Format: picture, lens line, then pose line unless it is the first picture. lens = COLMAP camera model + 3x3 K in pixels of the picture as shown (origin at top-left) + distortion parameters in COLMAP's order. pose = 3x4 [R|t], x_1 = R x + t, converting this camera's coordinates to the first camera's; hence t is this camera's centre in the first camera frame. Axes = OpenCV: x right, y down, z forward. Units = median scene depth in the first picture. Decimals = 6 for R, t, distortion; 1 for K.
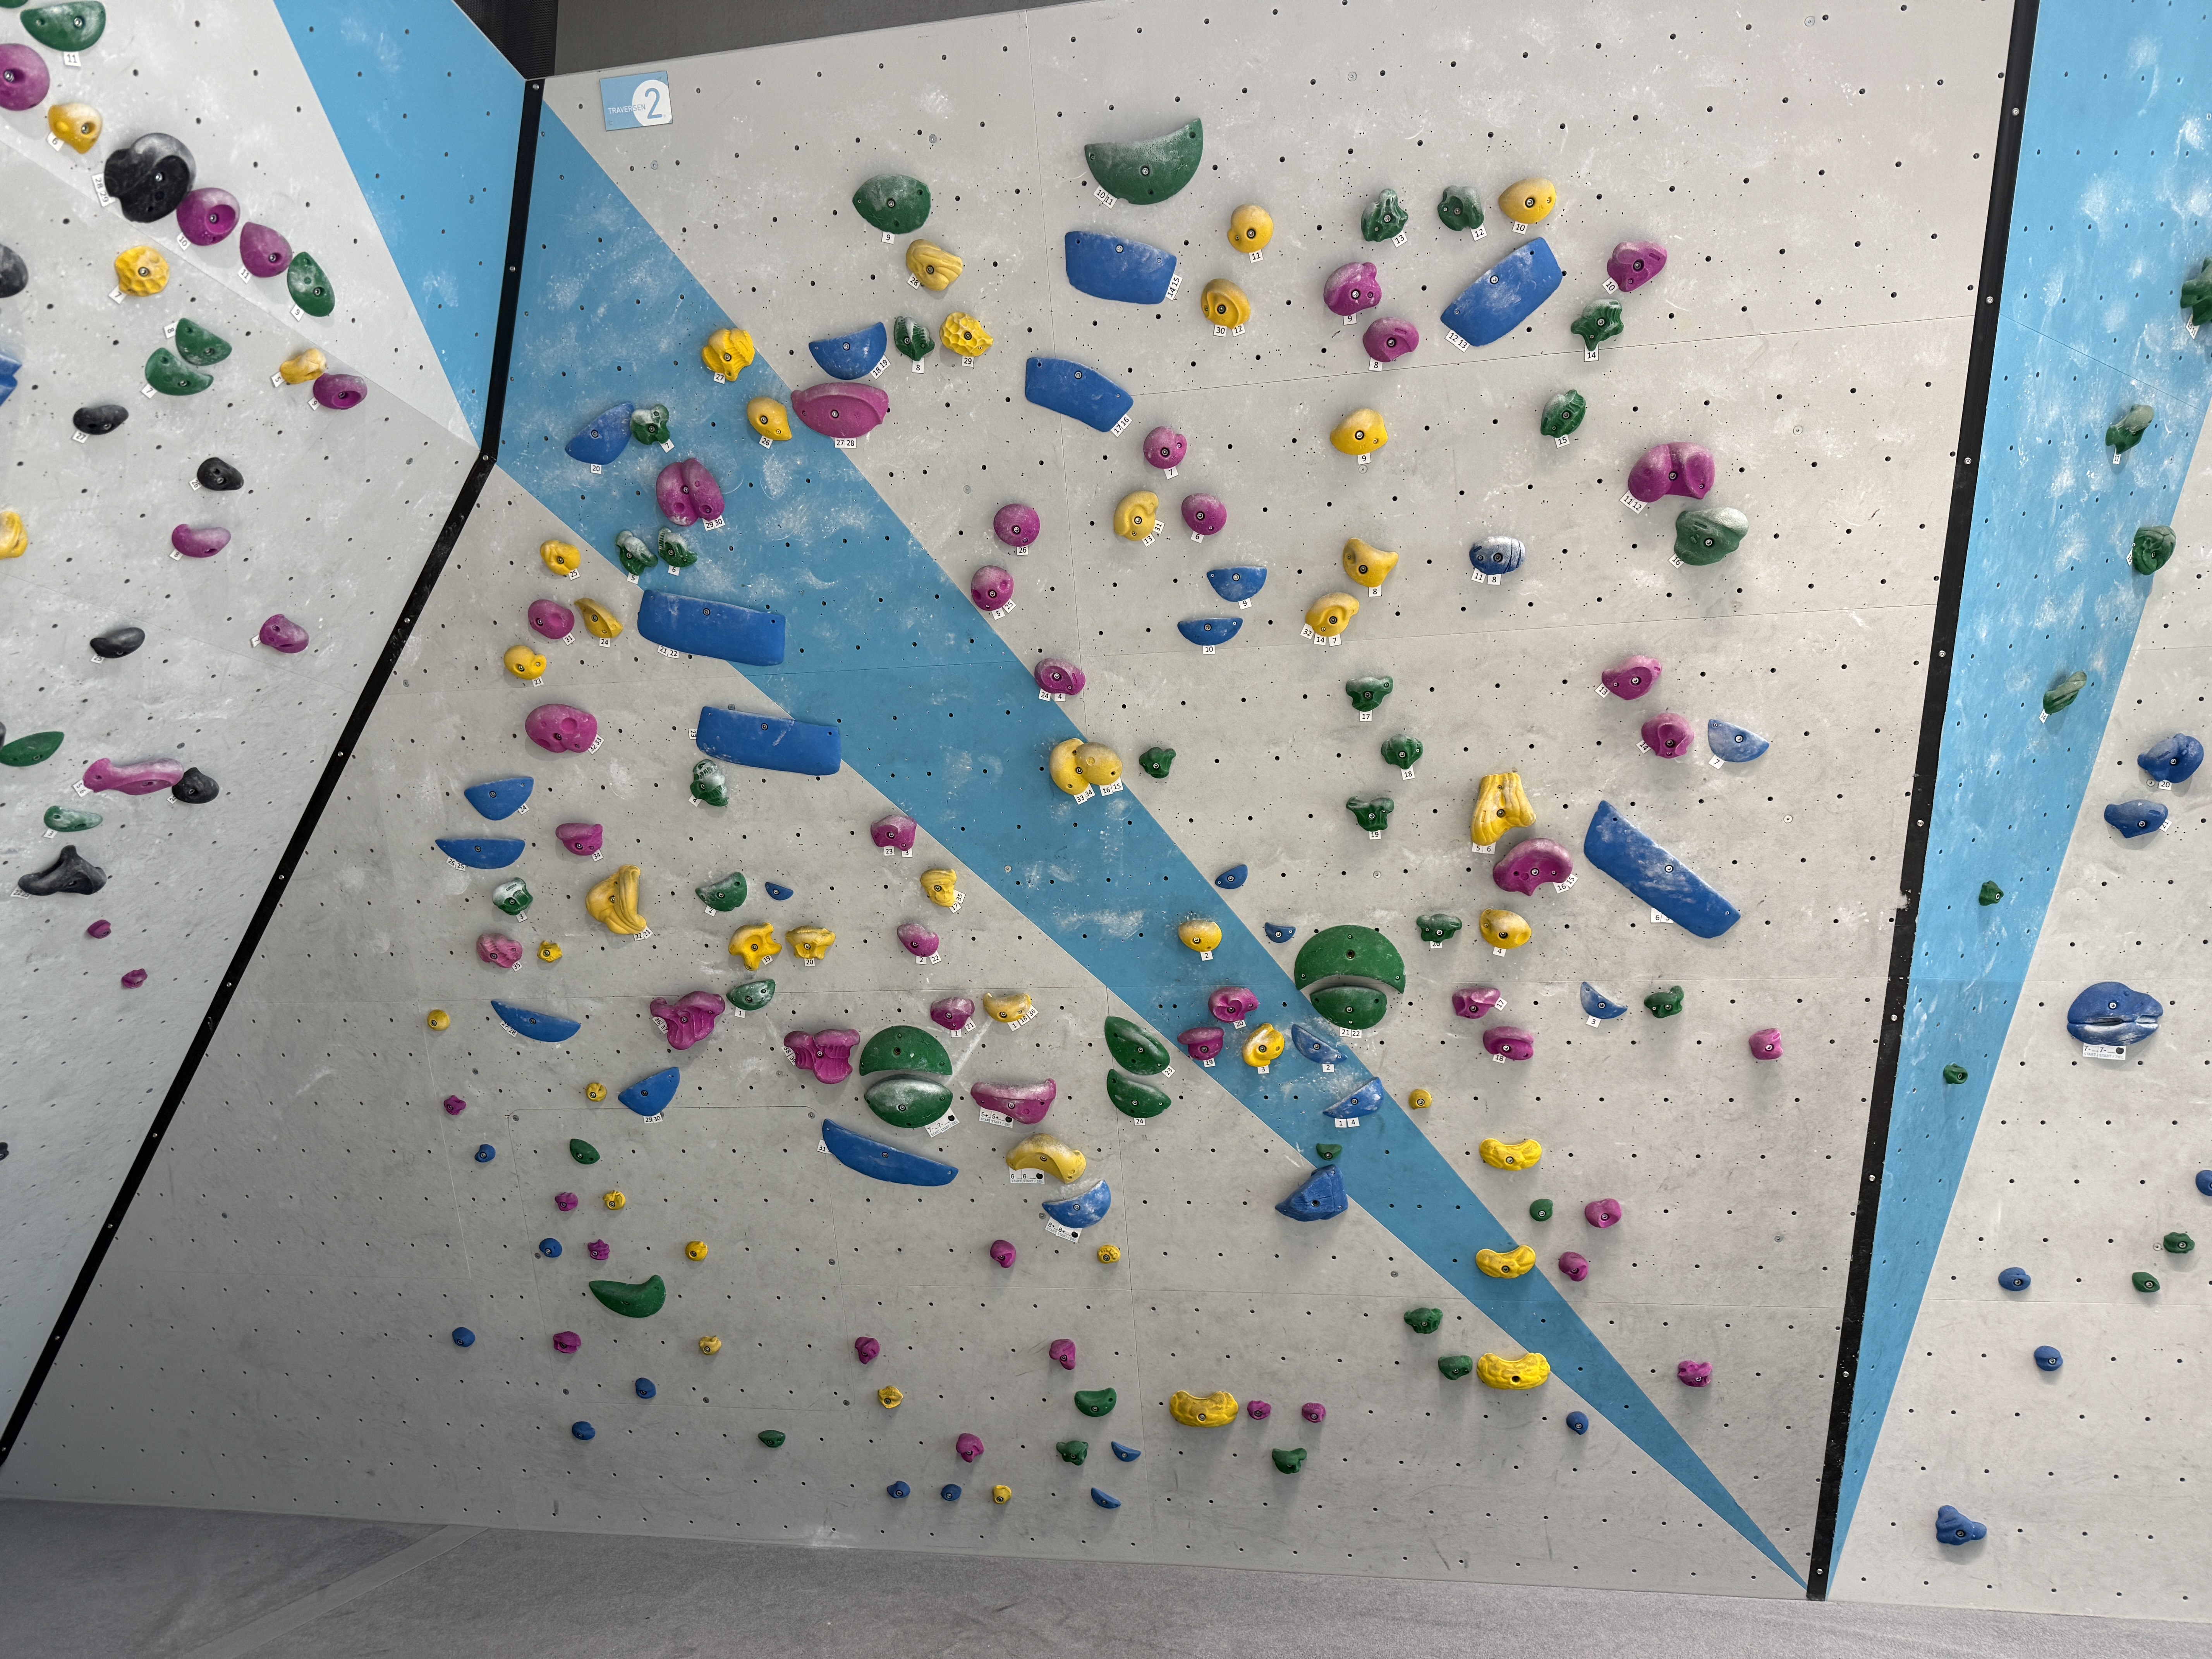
lens RADIAL K [[1554.5, 0, 1105.1], [0, 1554.5, 831.1], [0, 0, 1]] dist [-0.003849, -0.002958]
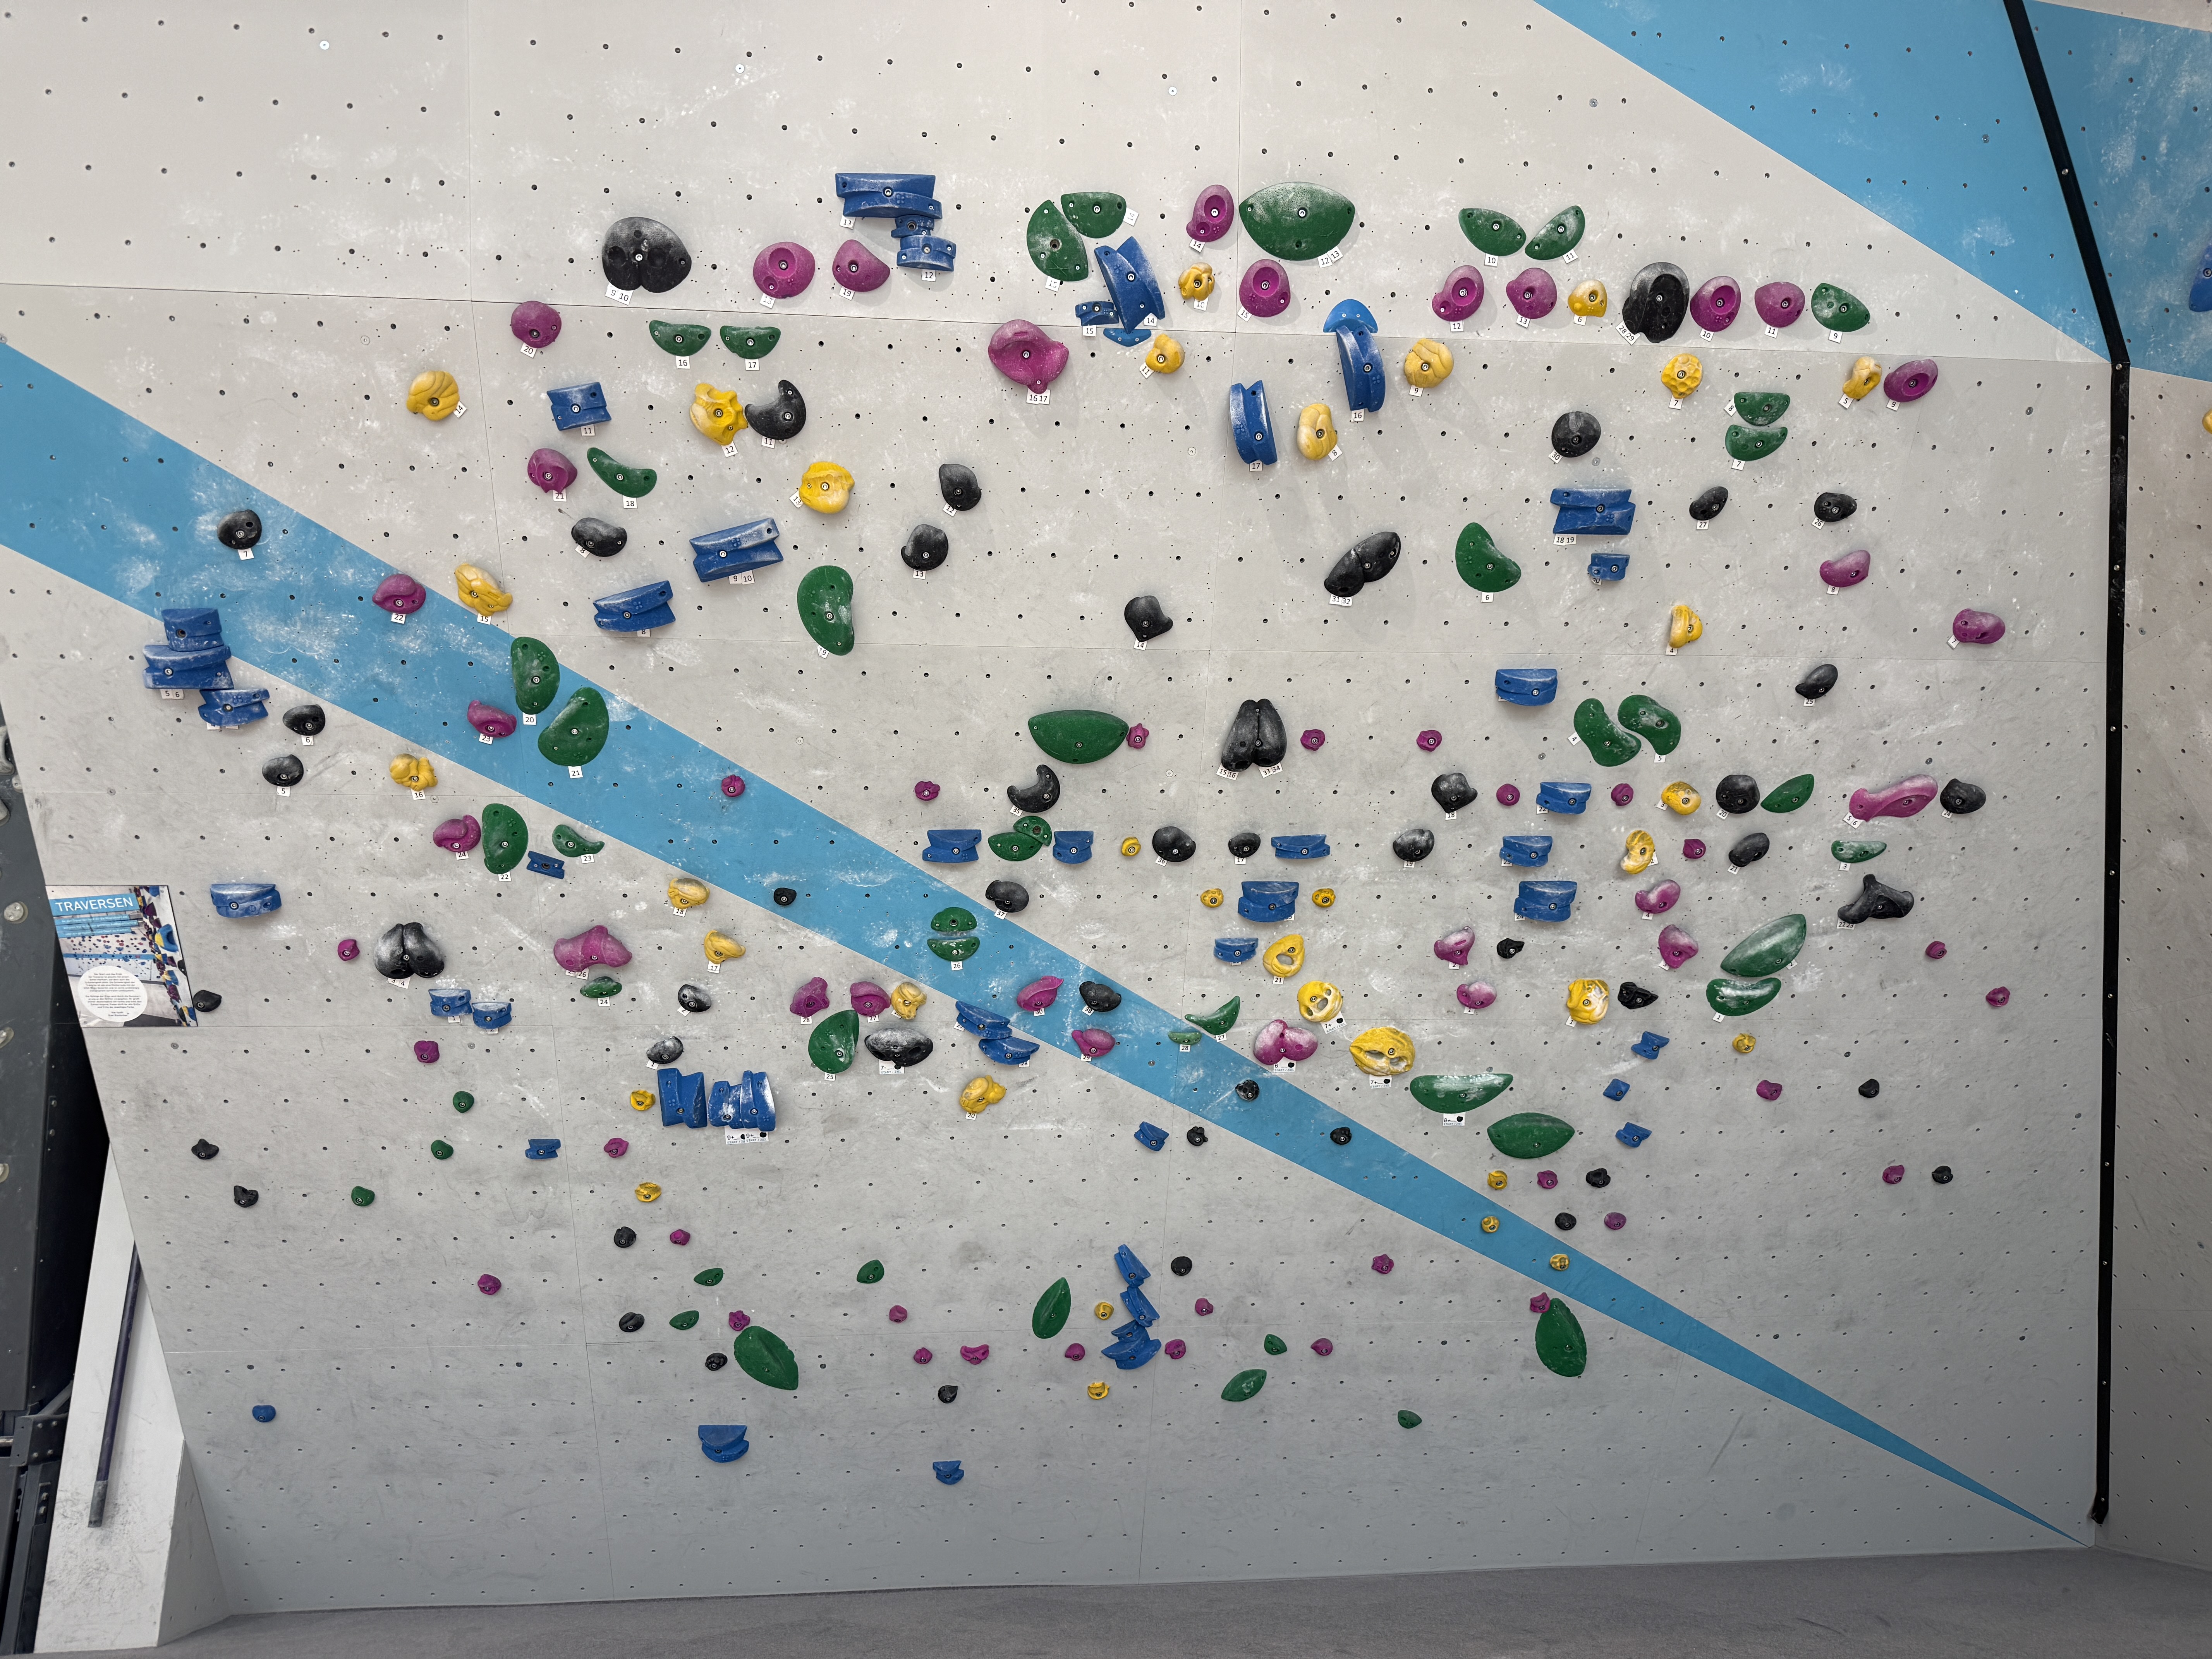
lens RADIAL K [[1554.5, 0, 1105.8], [0, 1554.5, 828.2], [0, 0, 1]] dist [-0.003849, -0.002958]
pose [[0.285097, -0.275167, -0.918152, 0.220600], [0.158653, 0.958240, -0.237917, 0.161248], [0.945277, -0.077838, 0.316847, 0.130897]]
